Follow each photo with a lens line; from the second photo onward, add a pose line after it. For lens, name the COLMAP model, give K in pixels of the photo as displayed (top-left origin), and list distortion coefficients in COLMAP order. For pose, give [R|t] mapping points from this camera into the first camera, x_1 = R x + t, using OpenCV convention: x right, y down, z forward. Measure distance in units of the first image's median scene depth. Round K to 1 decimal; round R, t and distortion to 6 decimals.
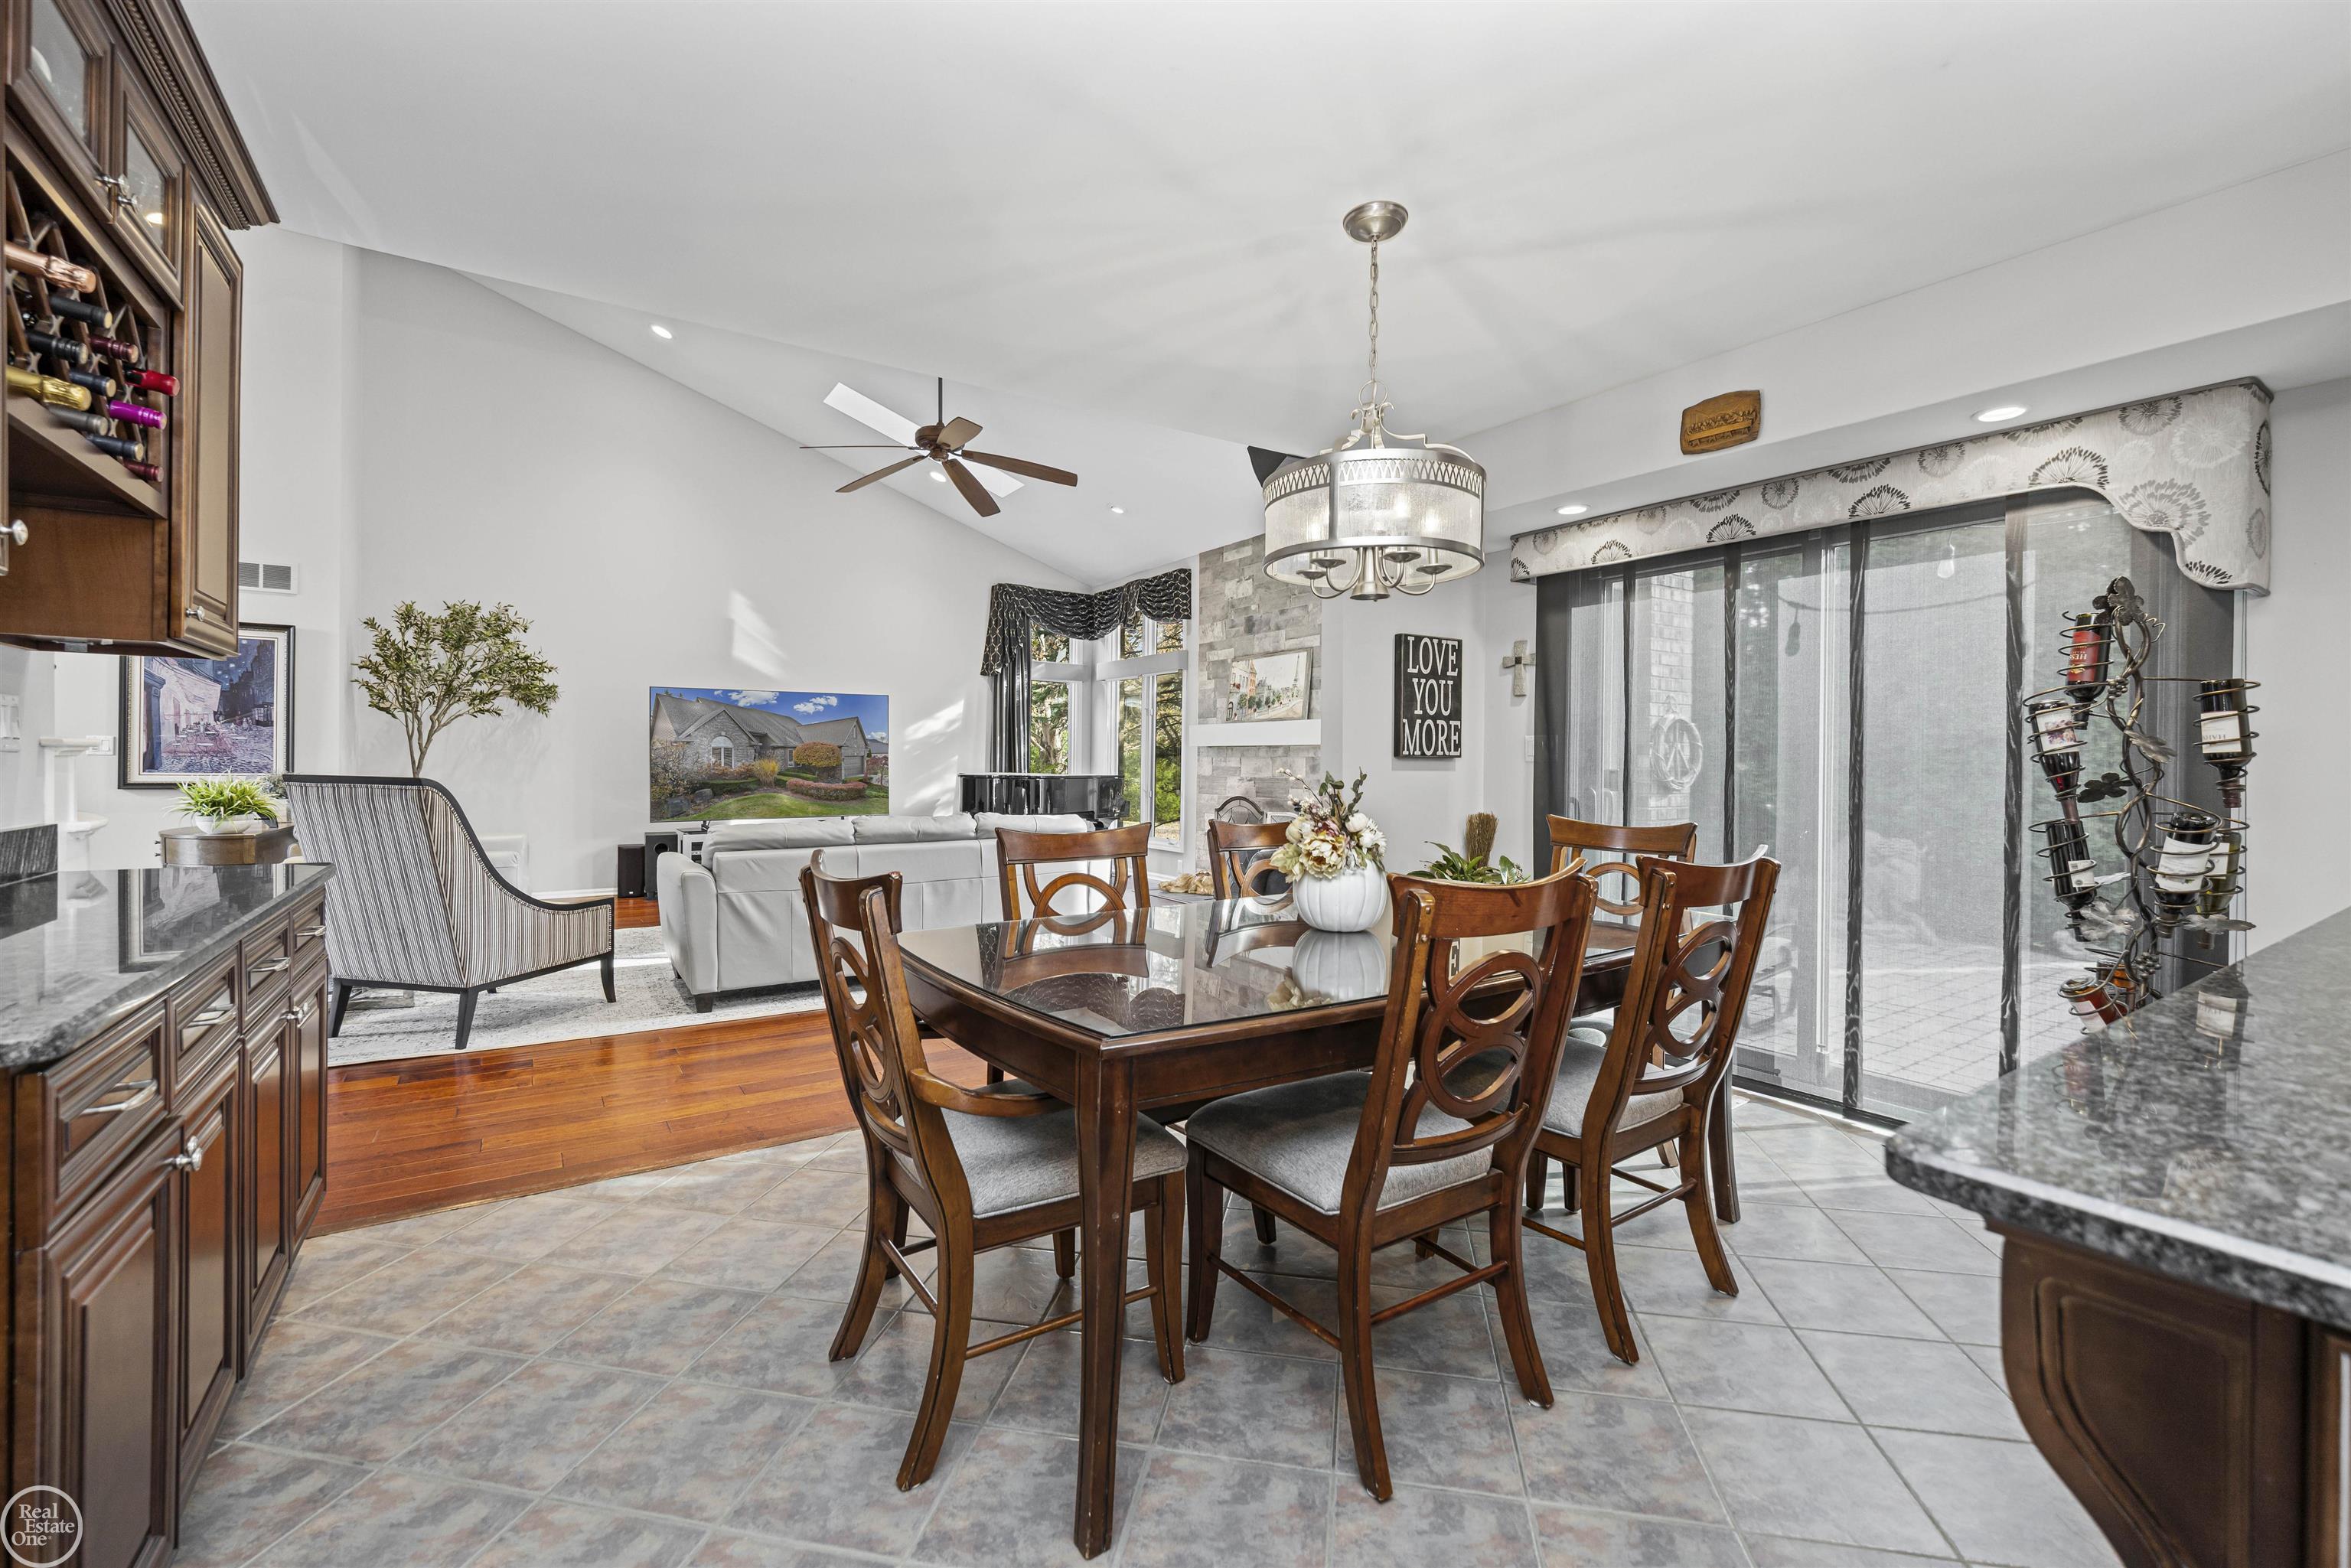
lens RADIAL K [[960.1, 0, 1163.4], [0, 960.1, 762.9], [0, 0, 1]] dist [-0.006823, 0.000493]
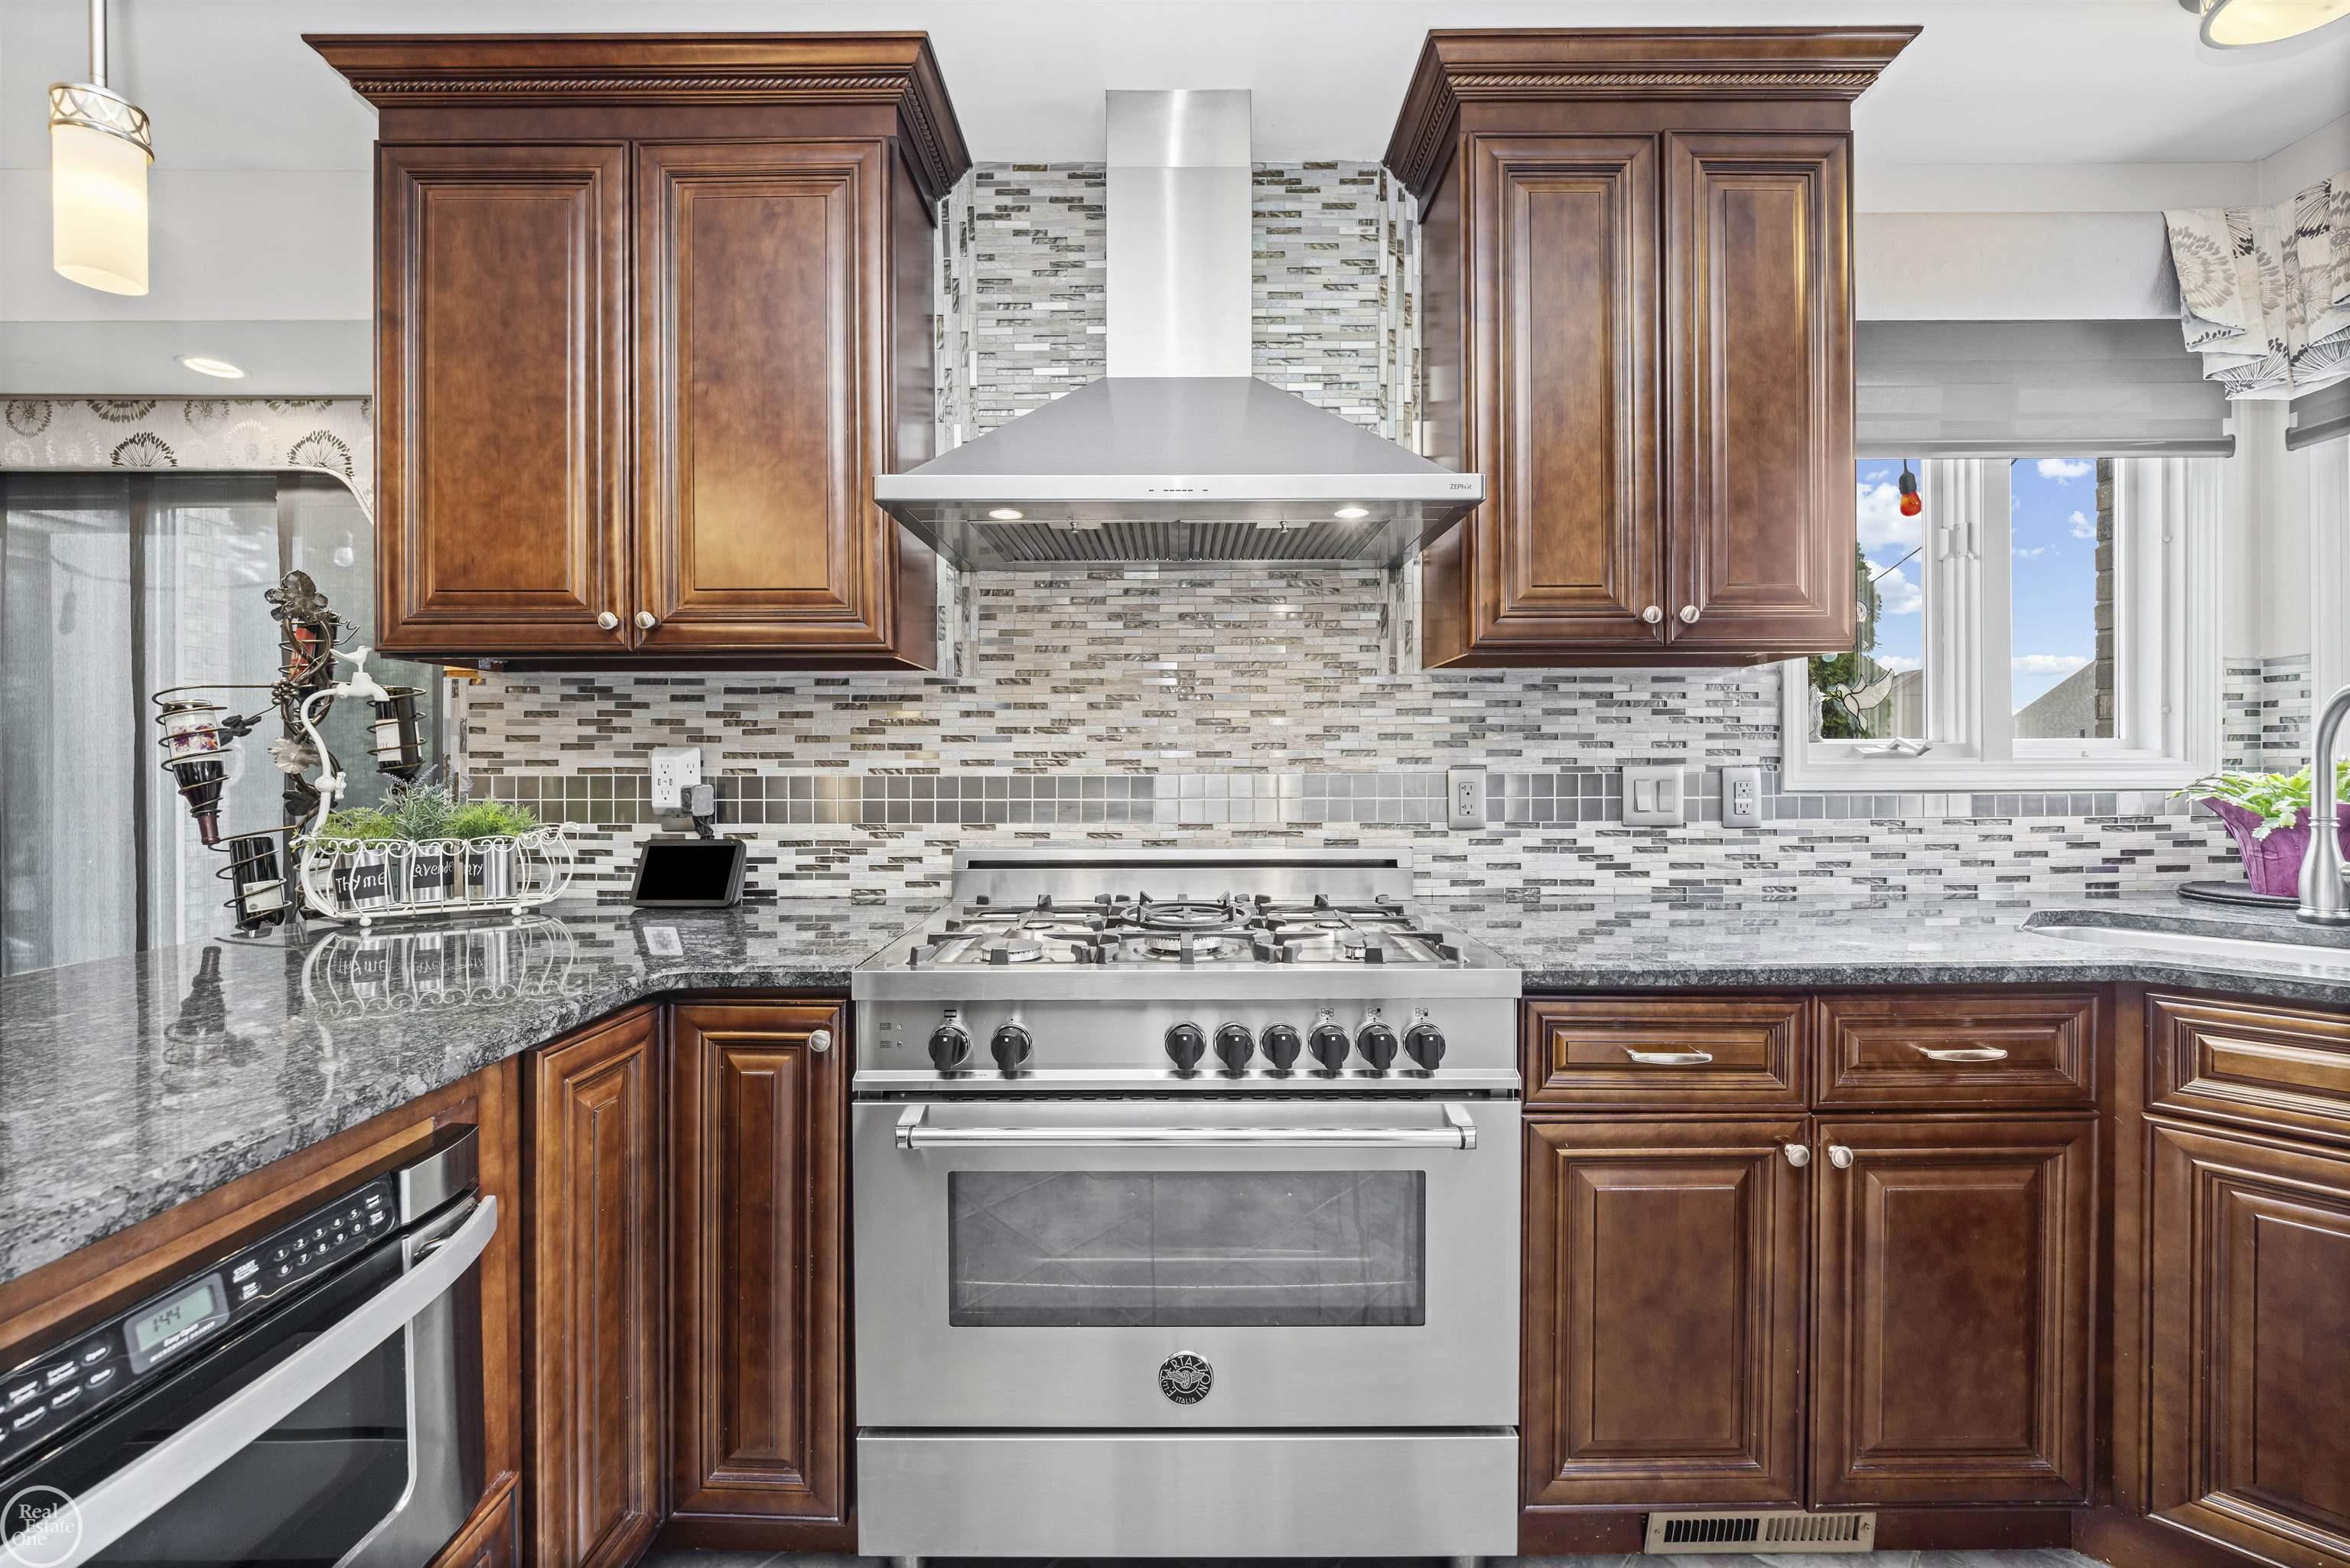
lens RADIAL K [[959.7, 0, 1164.0], [0, 959.7, 763.0], [0, 0, 1]] dist [-0.006823, 0.000493]
pose [[0.552174, -0.010844, 0.833658, 0.536622], [0.013044, 0.999905, 0.004367, -0.000649], [-0.833627, 0.008463, 0.552263, -0.162535]]
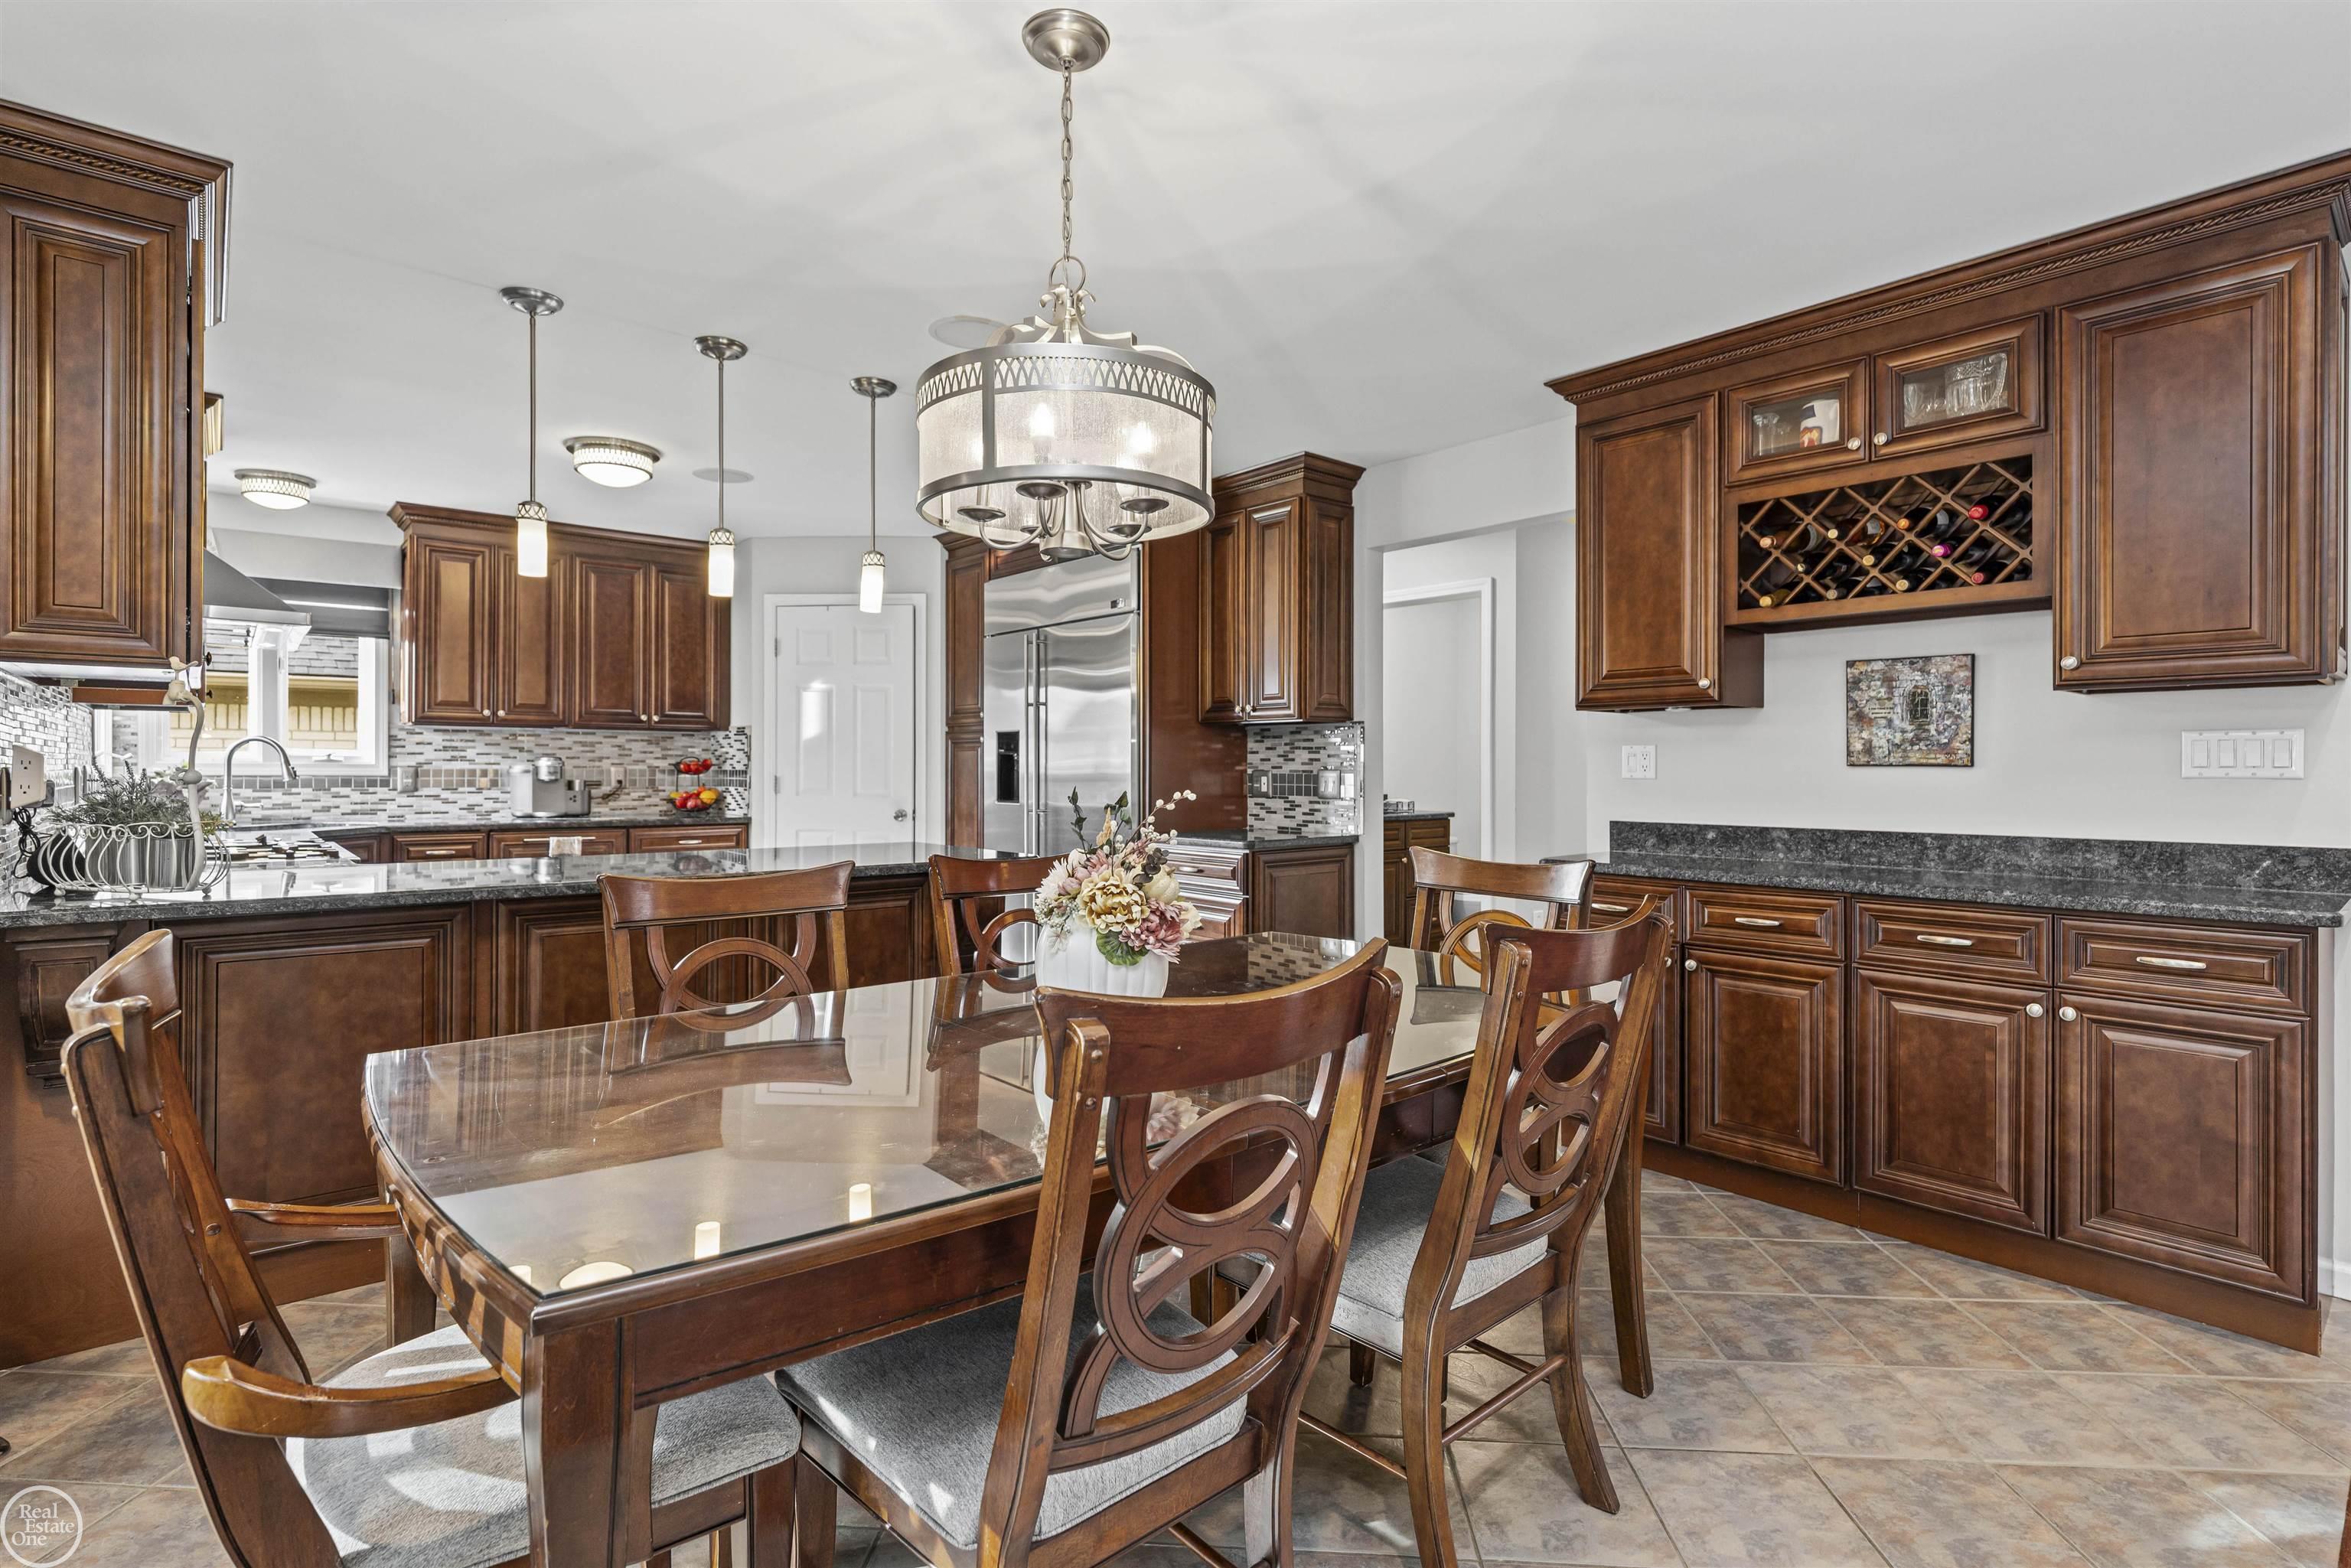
lens RADIAL K [[1091.8, 0, 1165.1], [0, 1091.8, 765.9], [0, 0, 1]] dist [-0.005054, -0.000553]
pose [[-0.991051, -0.008706, -0.133202, 0.183780], [-0.009575, 0.999937, 0.005882, -0.011730], [0.133142, 0.007105, -0.991072, 1.357333]]
